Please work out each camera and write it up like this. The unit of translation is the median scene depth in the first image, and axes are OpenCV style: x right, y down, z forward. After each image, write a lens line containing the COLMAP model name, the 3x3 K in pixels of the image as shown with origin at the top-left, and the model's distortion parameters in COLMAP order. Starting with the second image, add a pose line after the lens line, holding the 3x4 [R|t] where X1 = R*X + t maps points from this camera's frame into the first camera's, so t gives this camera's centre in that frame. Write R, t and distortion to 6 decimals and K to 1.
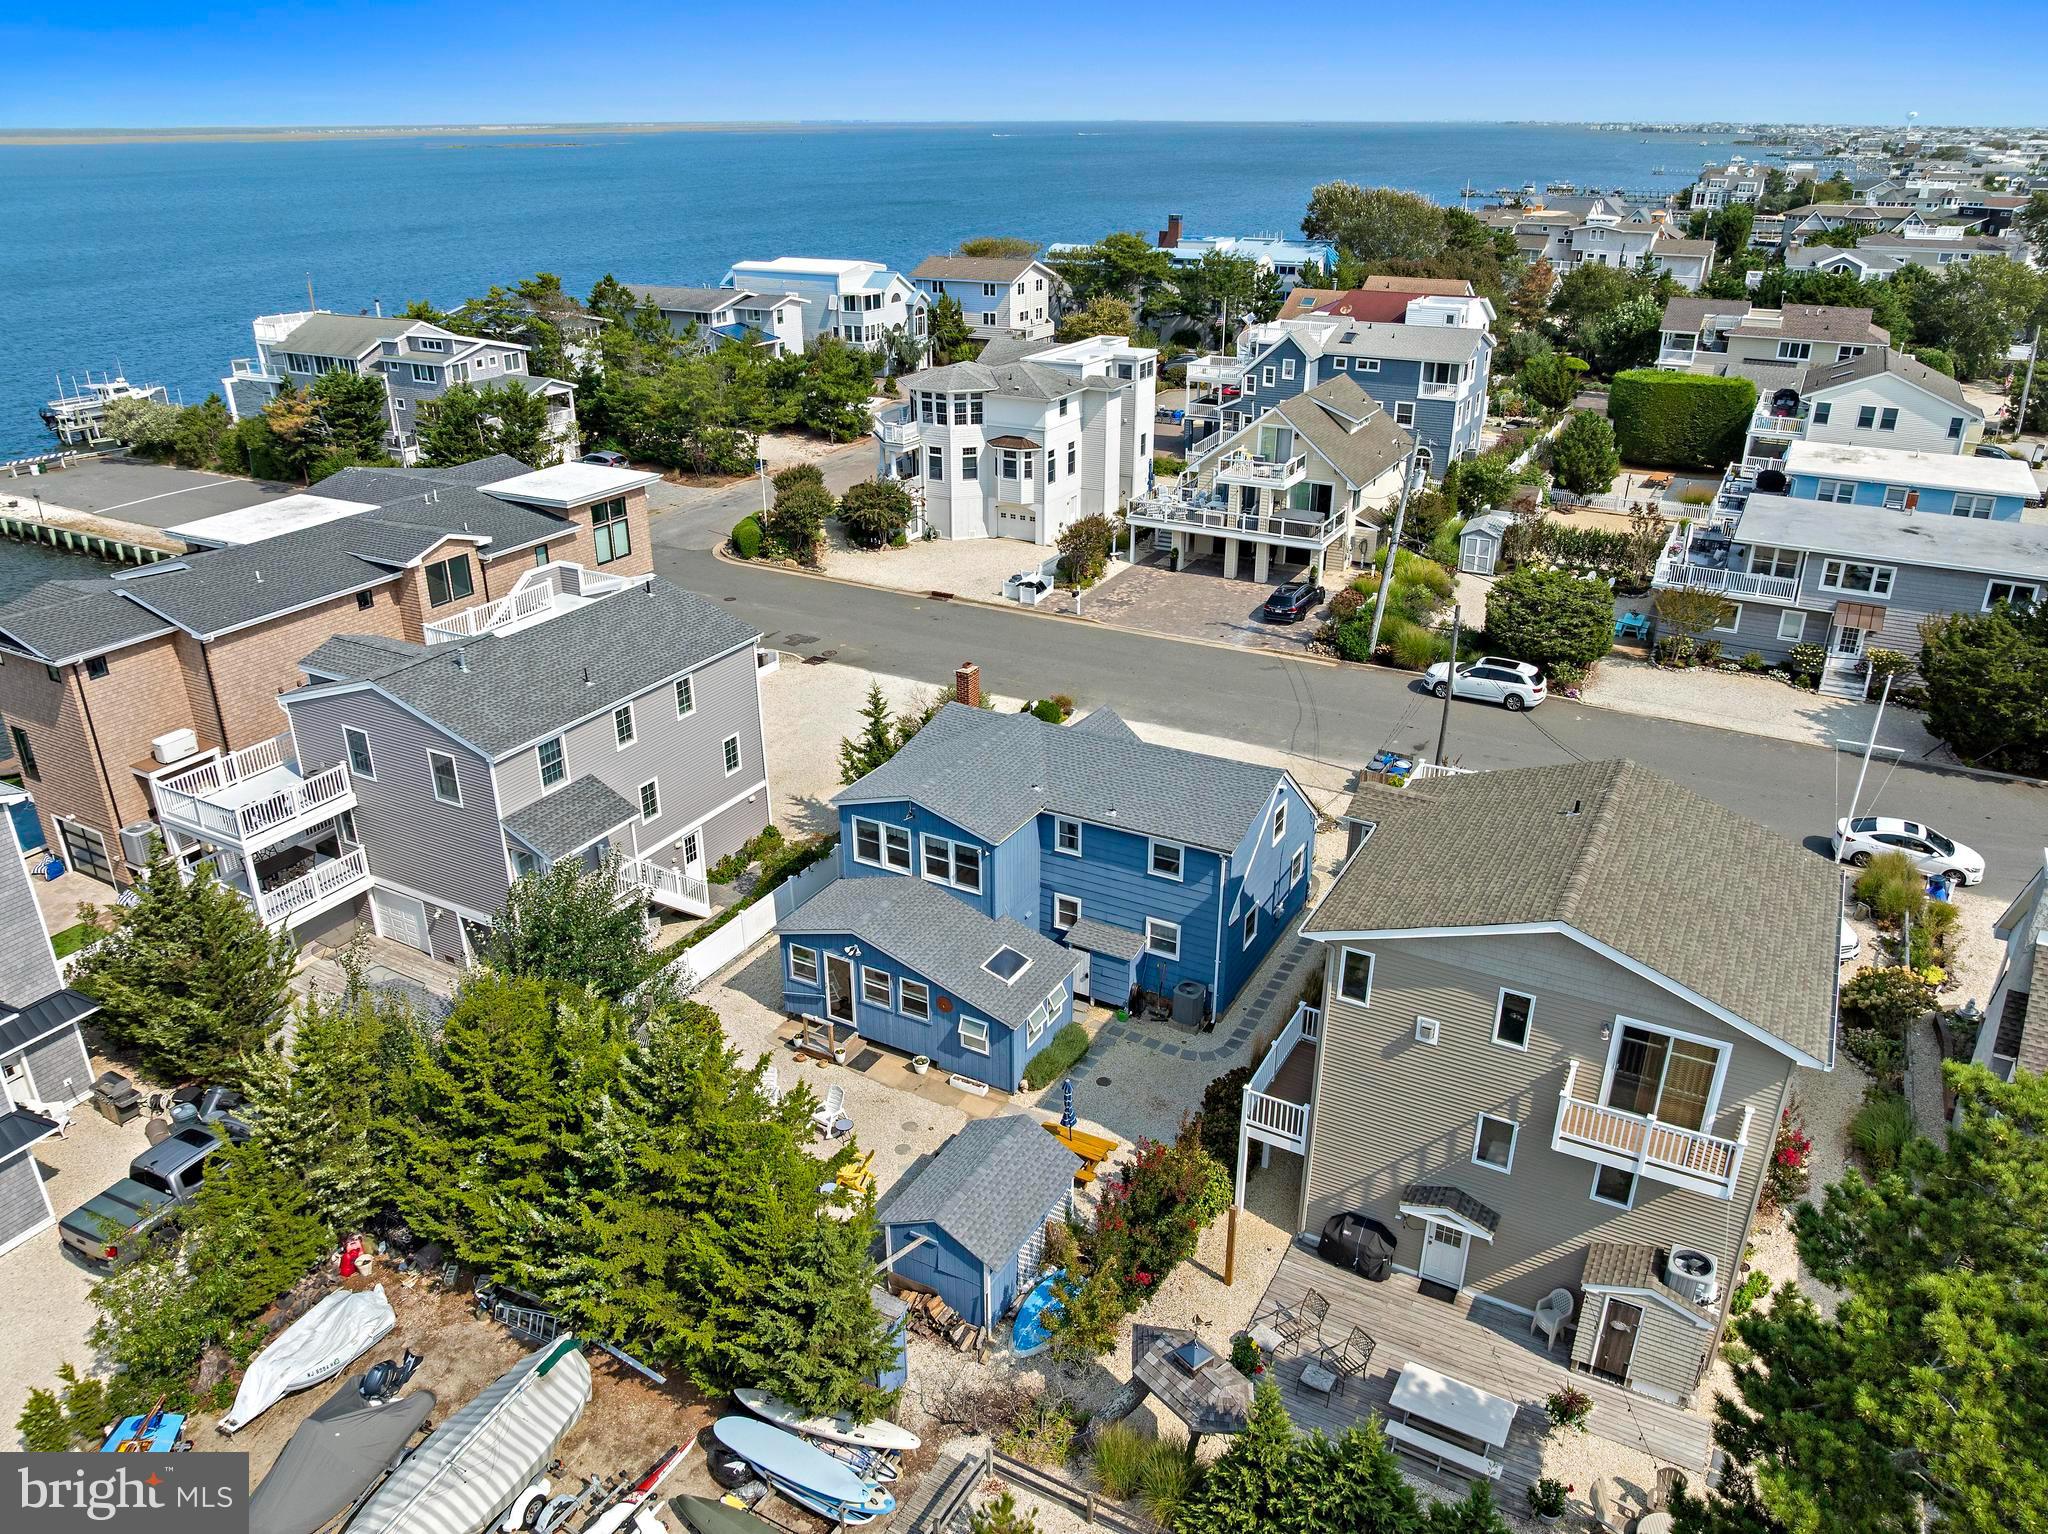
lens RADIAL K [[1448.0, 0, 1024.0], [0, 1448.0, 767.0], [0, 0, 1]] dist [-0.029973, -0.007551]
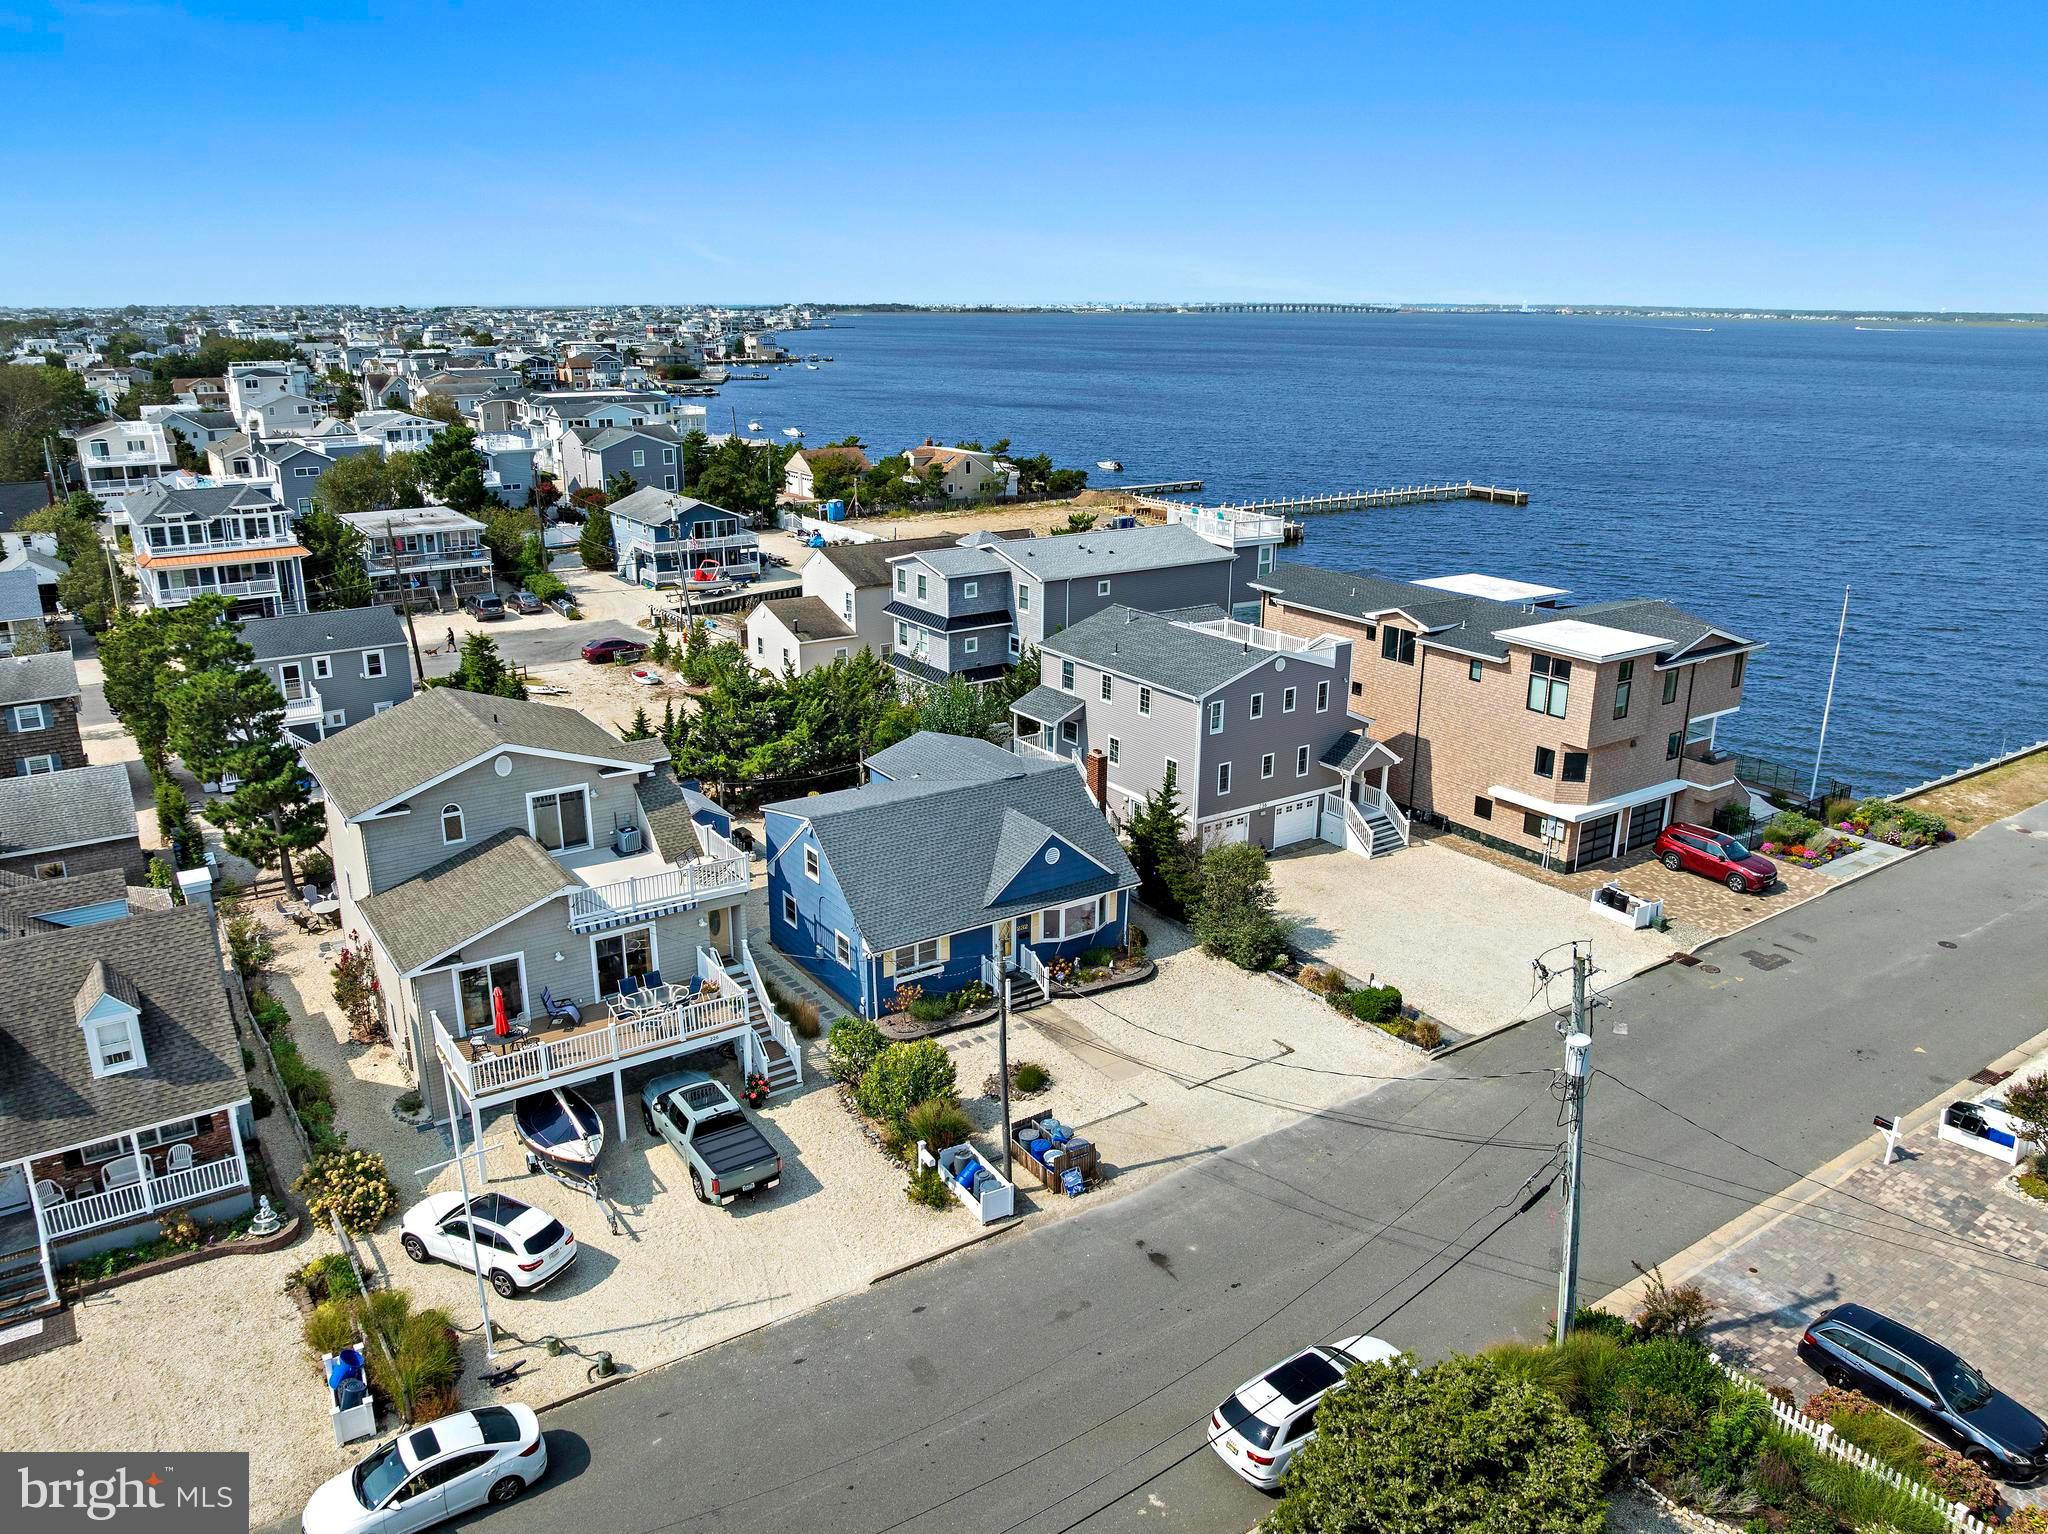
lens RADIAL K [[1475.6, 0, 1024.0], [0, 1475.6, 767.0], [0, 0, 1]] dist [-0.022181, -0.026834]
pose [[-0.446186, 0.274336, -0.851856, 1.124092], [-0.373795, 0.807727, 0.455911, -0.652036], [0.813139, 0.521840, -0.257851, 1.435638]]
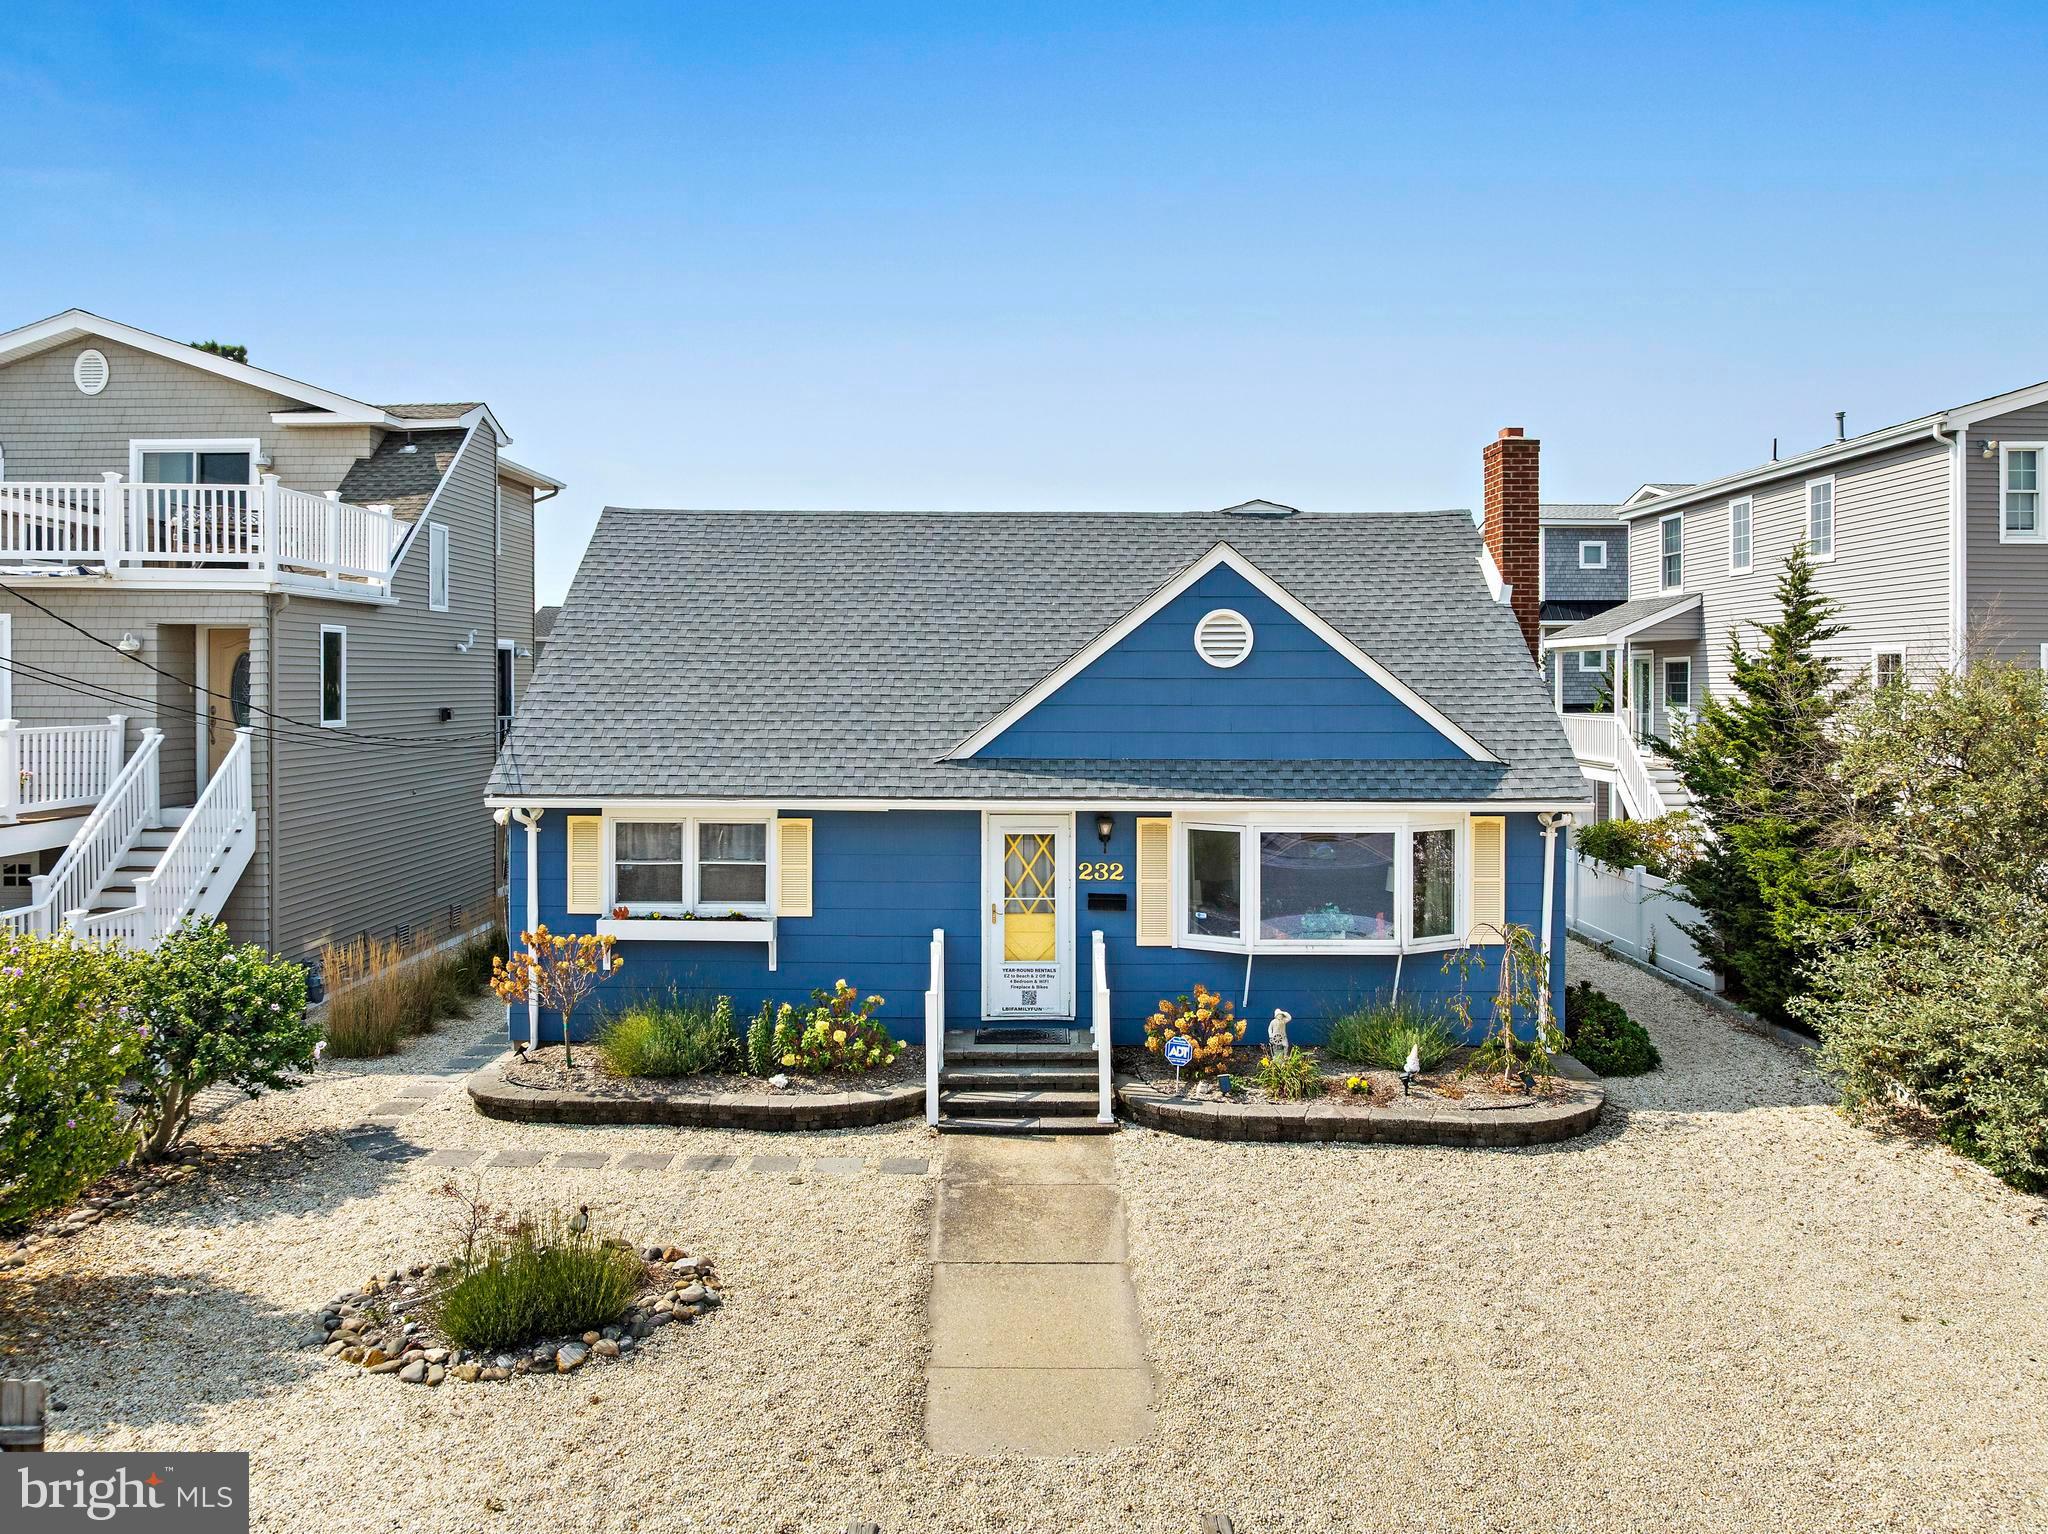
lens RADIAL K [[1409.6, 0, 1027.0], [0, 1409.6, 681.3], [0, 0, 1]] dist [-0.004796, -0.001966]
pose [[-0.878031, 0.006525, -0.478560, 0.284235], [-0.192407, 0.910735, 0.365434, -0.141729], [0.438226, 0.412940, -0.798397, 1.438170]]
